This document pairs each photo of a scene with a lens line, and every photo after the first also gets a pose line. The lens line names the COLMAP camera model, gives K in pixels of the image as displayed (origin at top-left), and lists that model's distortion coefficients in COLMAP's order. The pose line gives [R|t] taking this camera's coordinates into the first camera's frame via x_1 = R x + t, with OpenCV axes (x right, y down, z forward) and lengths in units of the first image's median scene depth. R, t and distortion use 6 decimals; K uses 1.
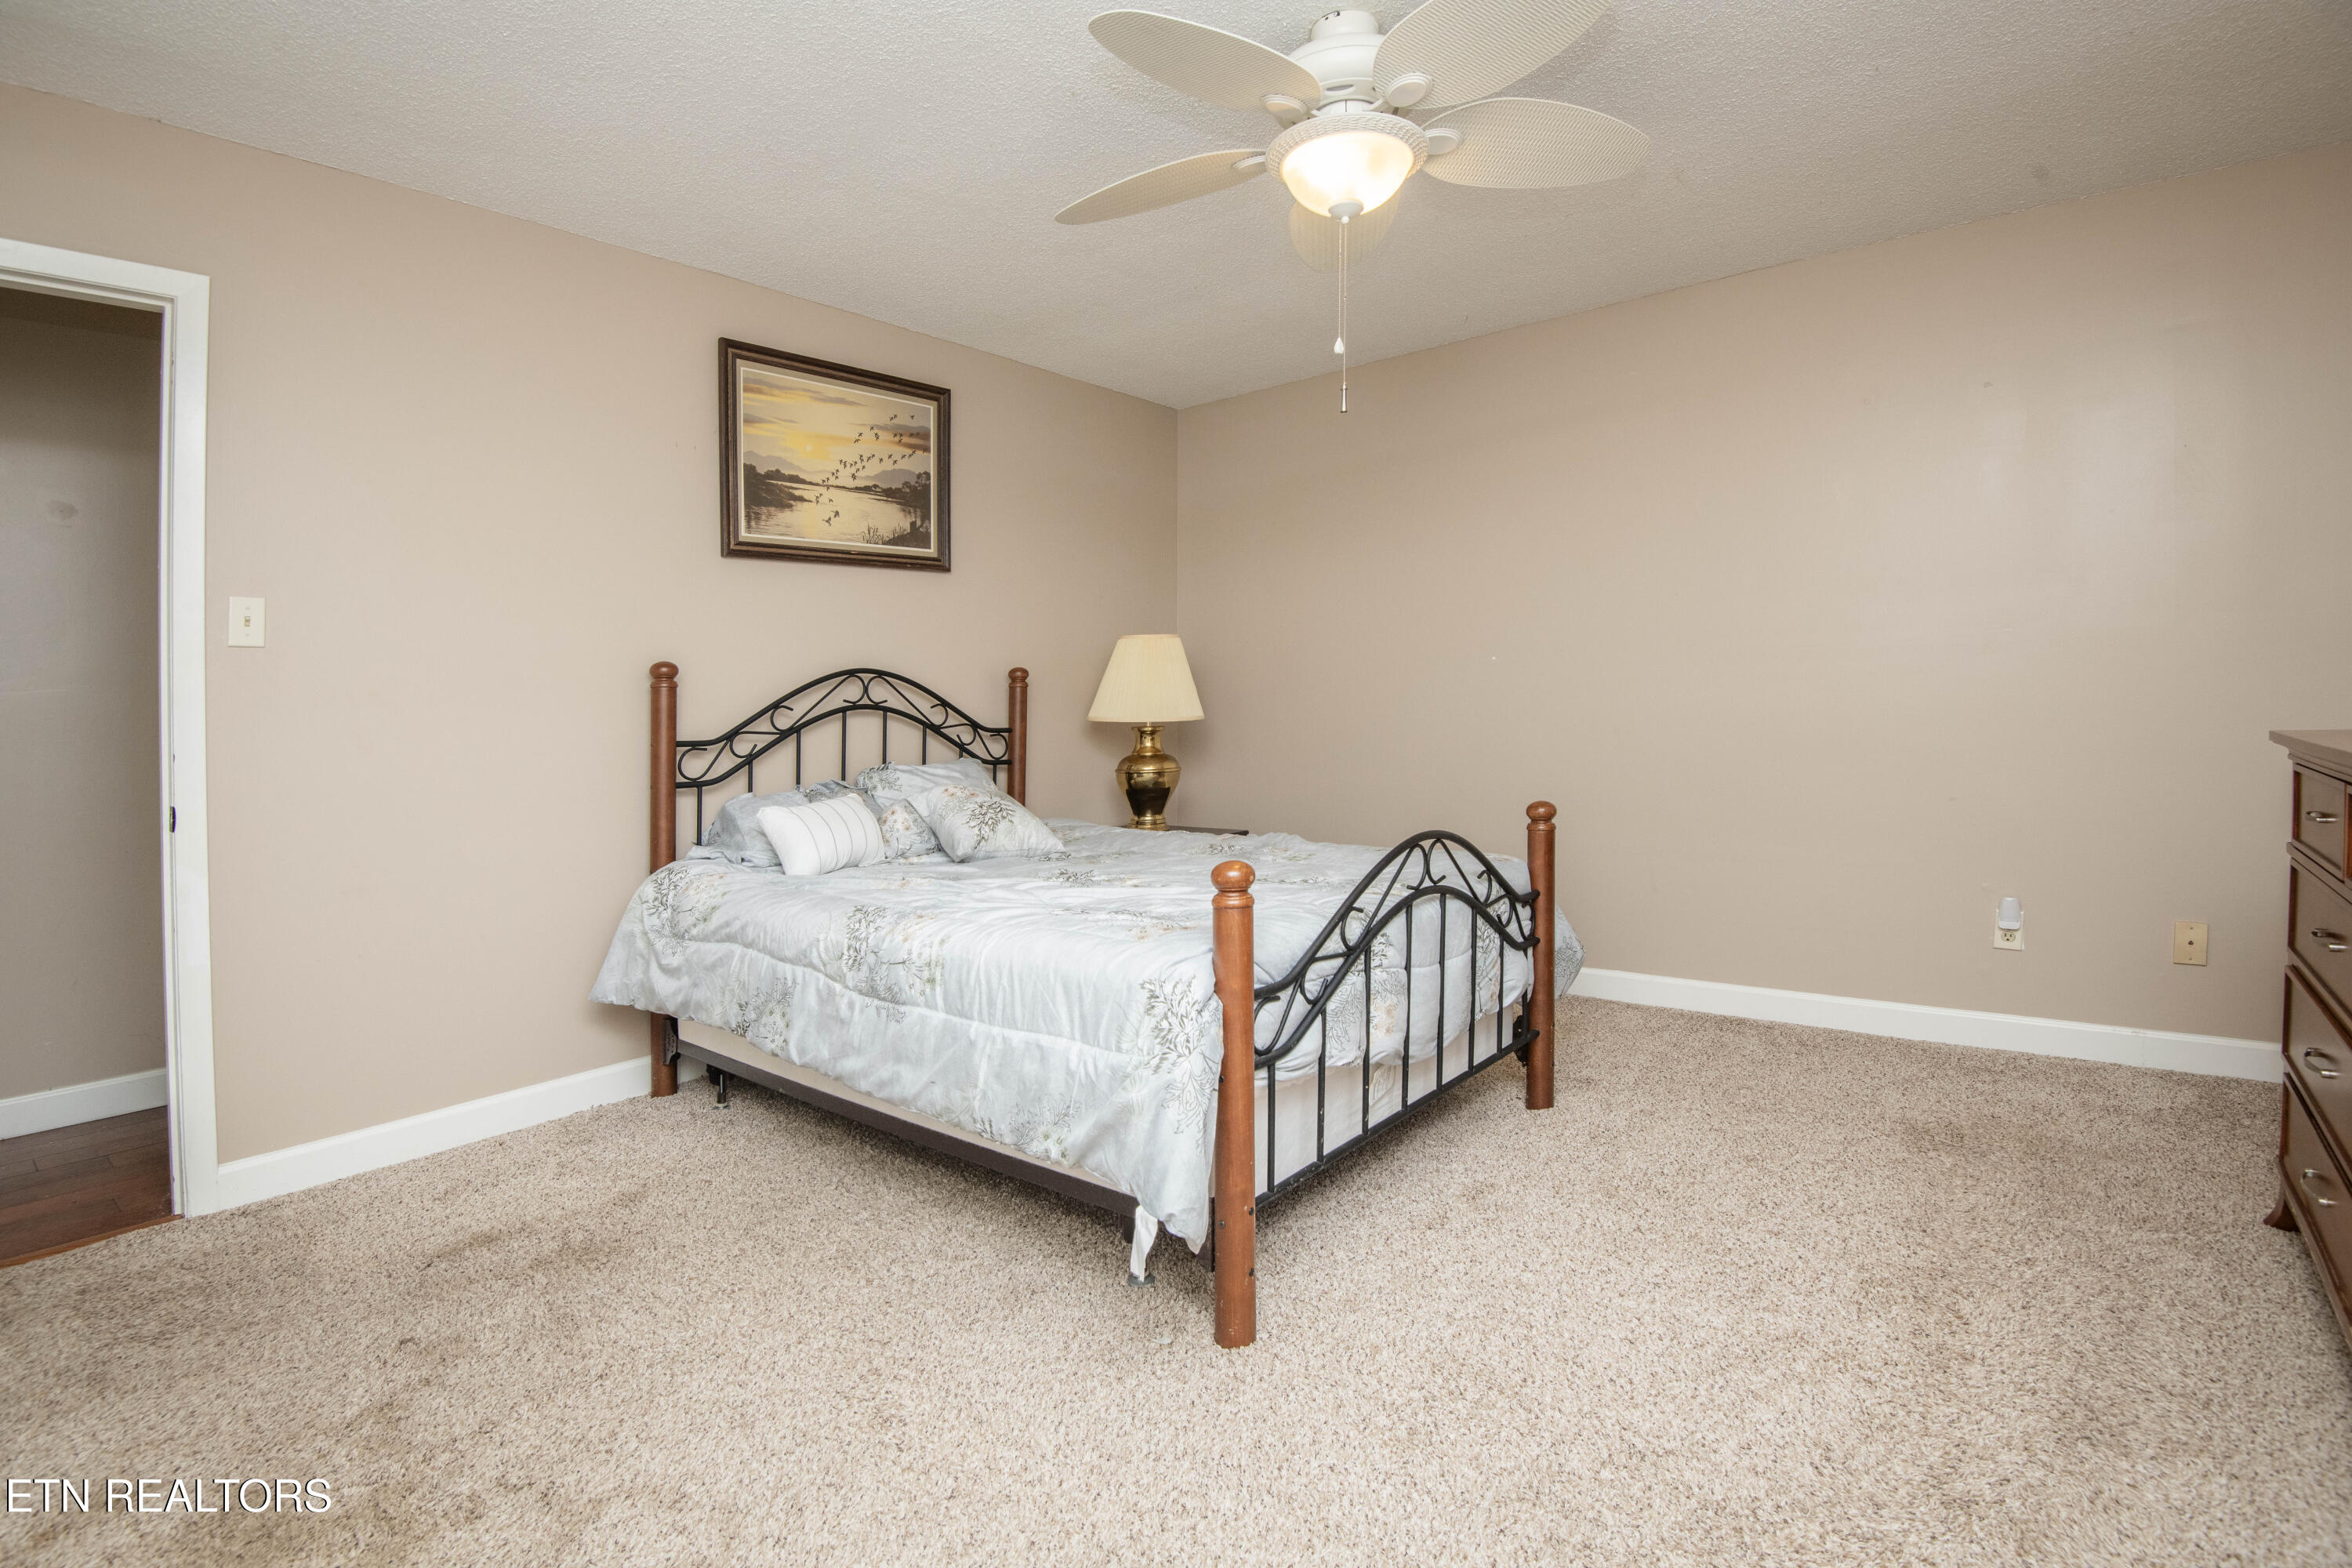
lens RADIAL K [[1082.3, 0, 1155.3], [0, 1082.3, 784.3], [0, 0, 1]] dist [-0.012285, -0.014904]
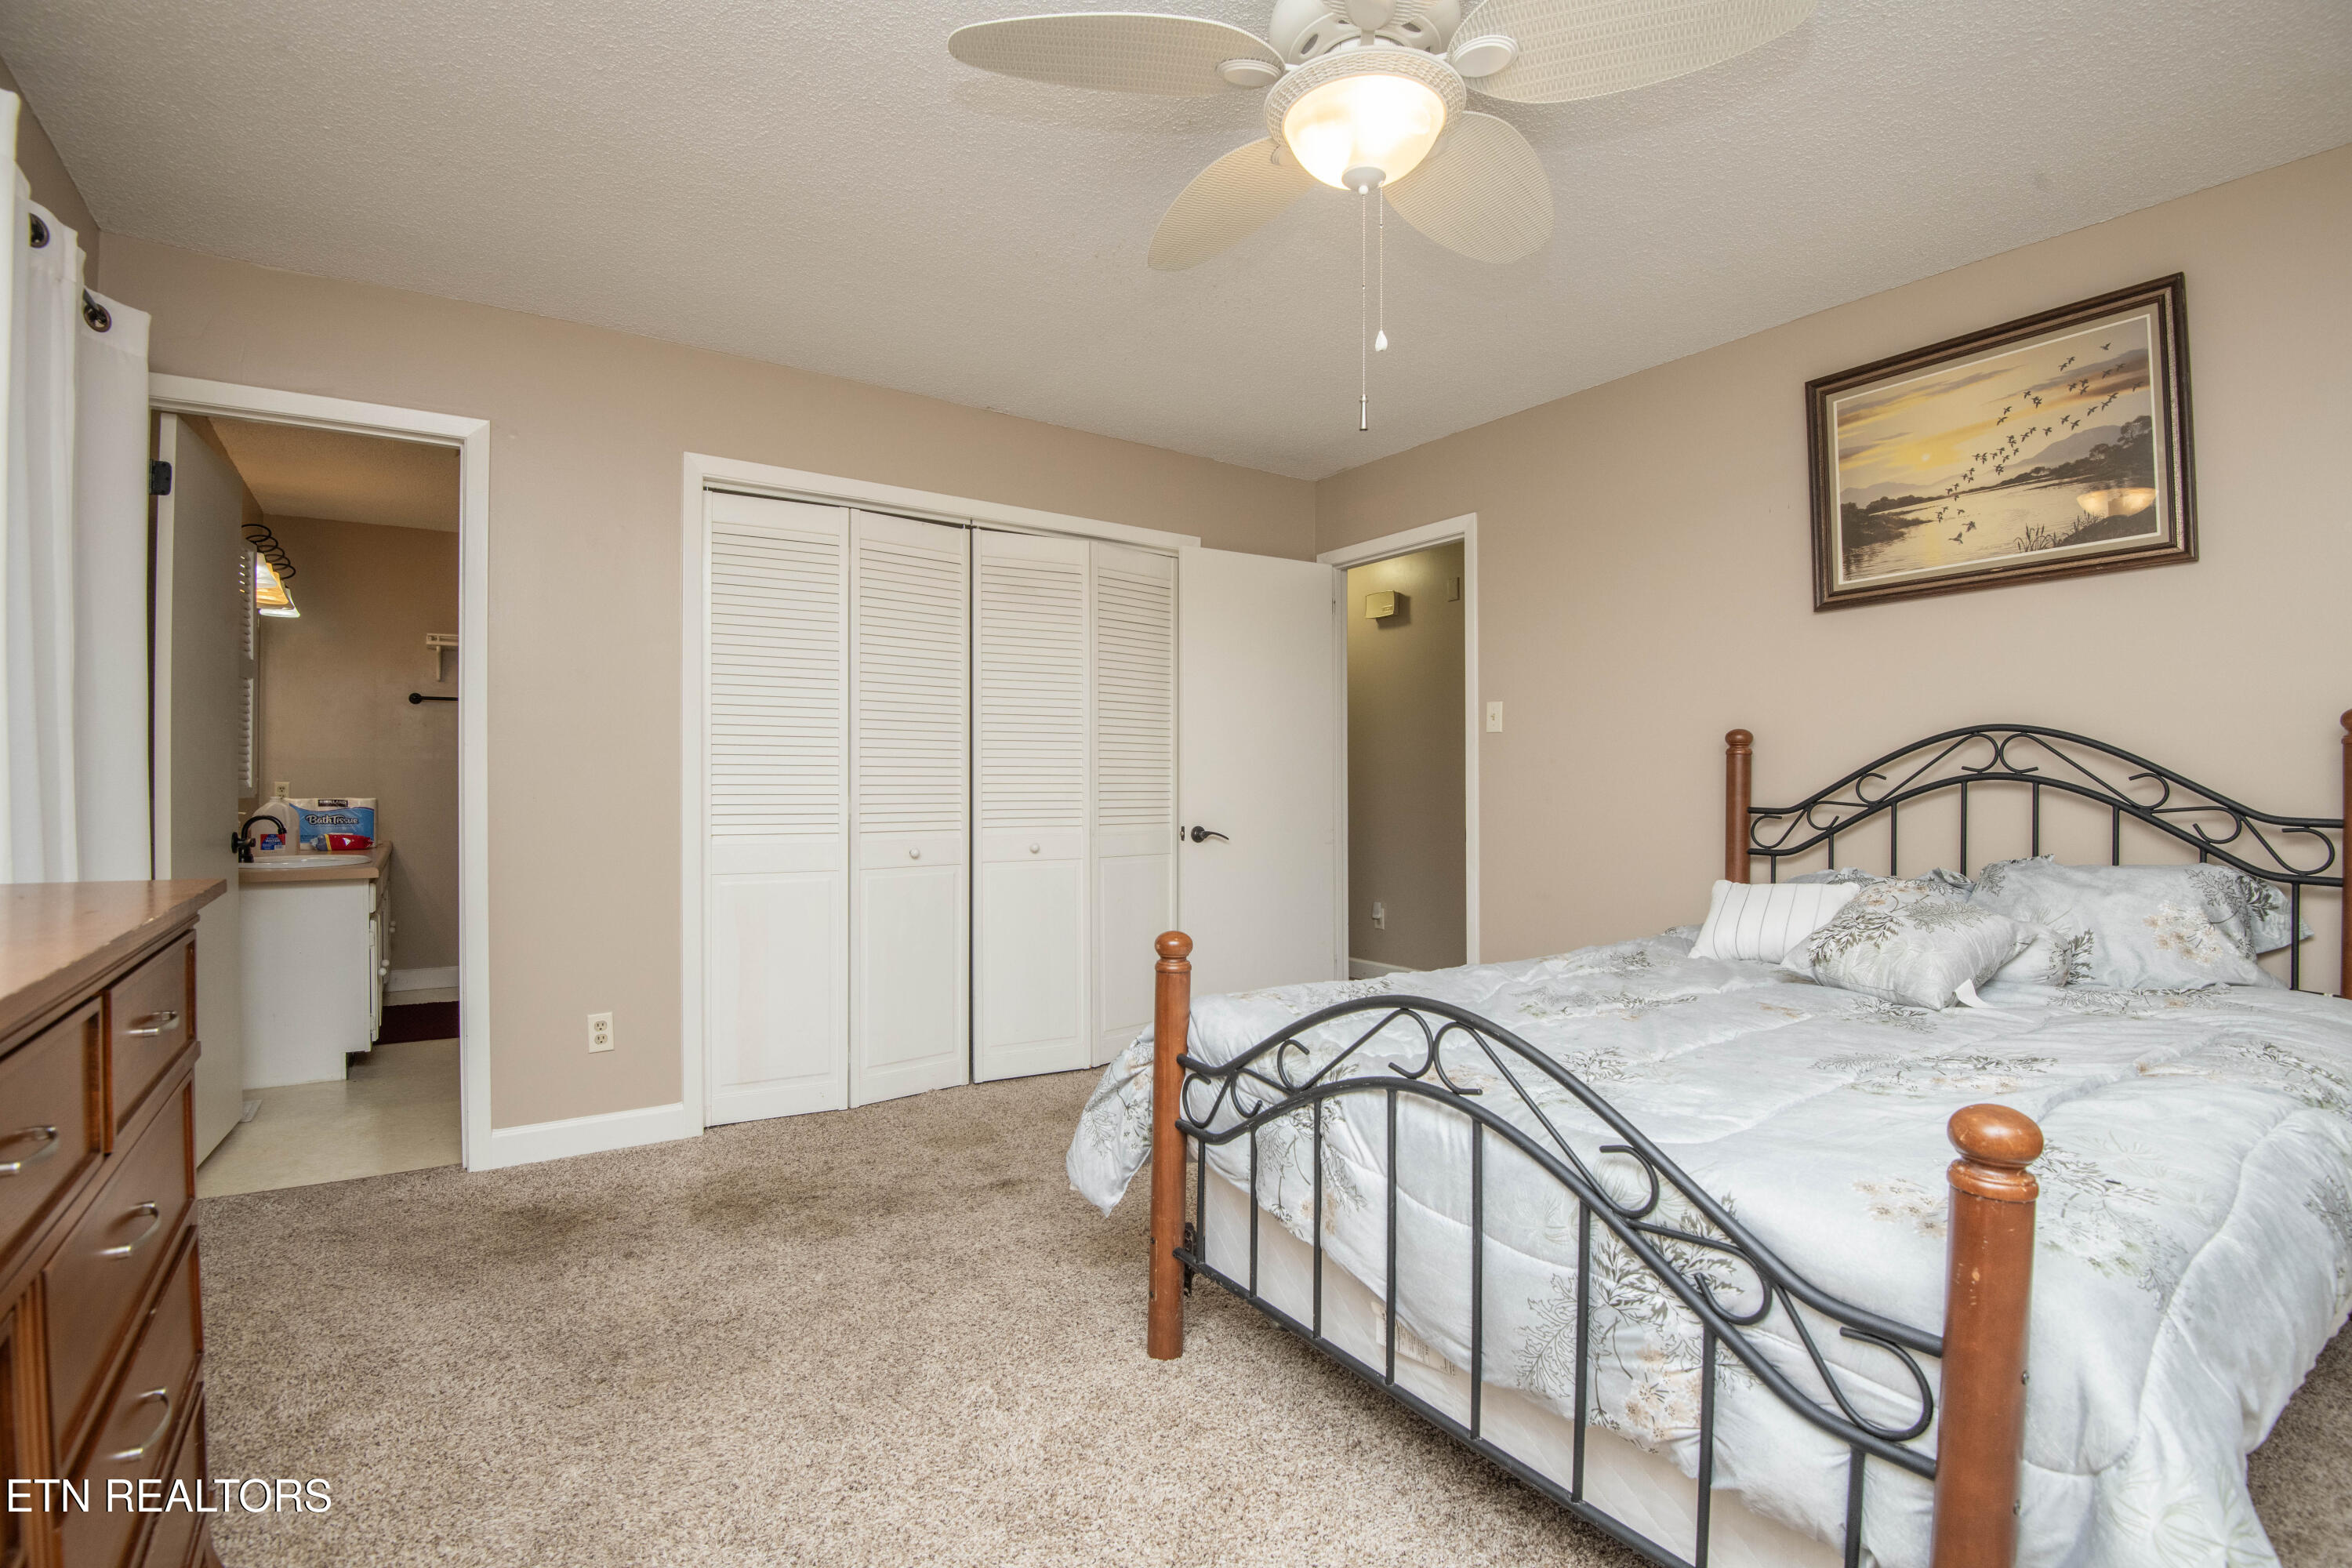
lens RADIAL K [[1082.3, 0, 1155.3], [0, 1082.3, 784.3], [0, 0, 1]] dist [-0.012285, -0.014904]
pose [[-0.256671, 0.029875, -0.966037, 0.616878], [-0.059953, 0.997105, 0.046765, -0.069837], [0.964638, 0.069920, -0.254137, 0.668660]]
